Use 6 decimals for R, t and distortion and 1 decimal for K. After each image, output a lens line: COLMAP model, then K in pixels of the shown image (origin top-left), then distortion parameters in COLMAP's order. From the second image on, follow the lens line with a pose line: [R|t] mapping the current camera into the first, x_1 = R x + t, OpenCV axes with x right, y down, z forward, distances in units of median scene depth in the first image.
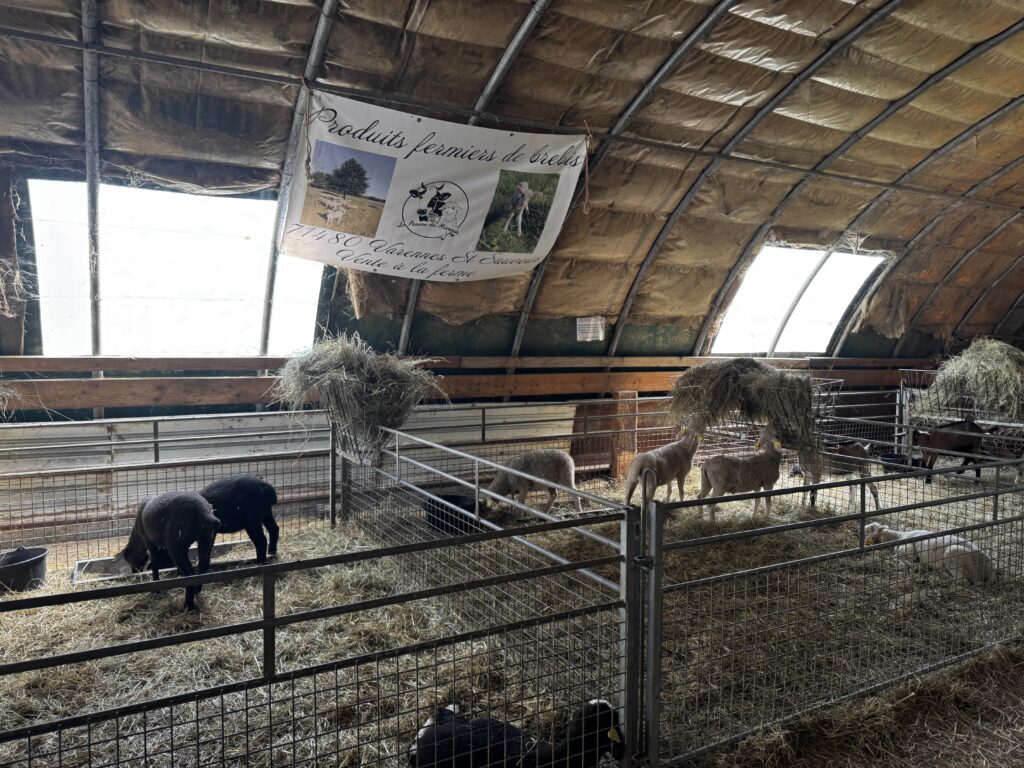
lens RADIAL K [[730.3, 0, 511.8], [0, 730.3, 386.7], [0, 0, 1]] dist [0.036362, -0.017039]
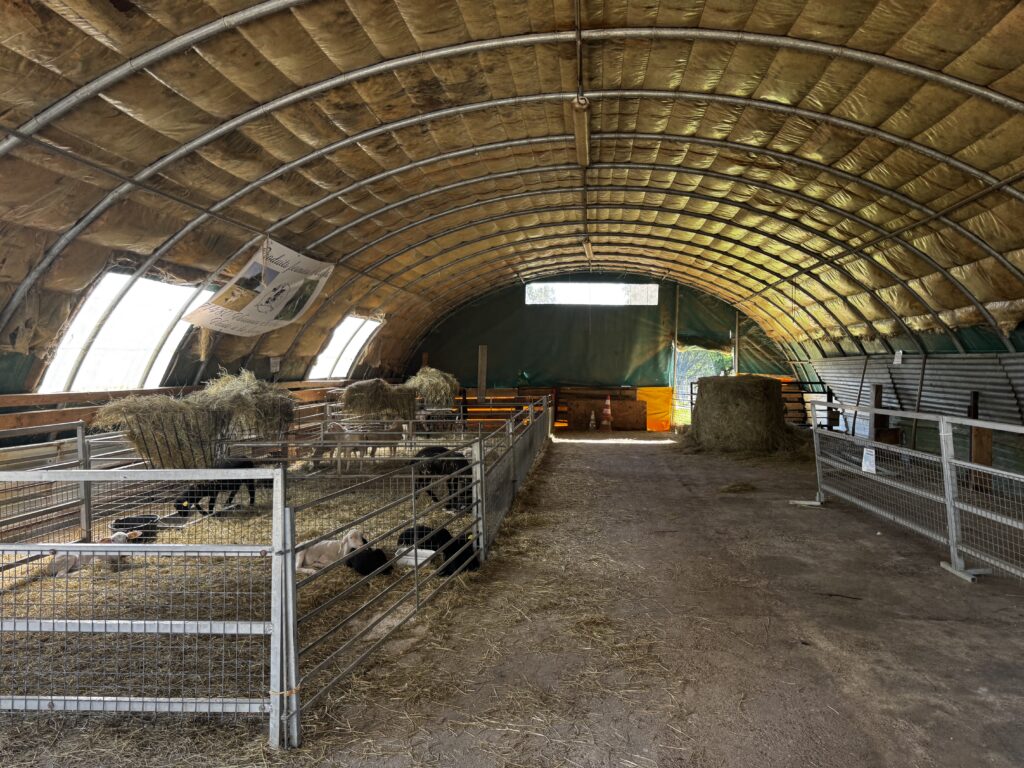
lens RADIAL K [[730.3, 0, 512.2], [0, 730.3, 380.6], [0, 0, 1]] dist [0.036362, -0.017039]
pose [[0.576335, -0.034471, 0.816486, -1.144675], [0.075126, 0.997114, -0.010933, 0.012925], [-0.813753, 0.067641, 0.577261, -0.422653]]
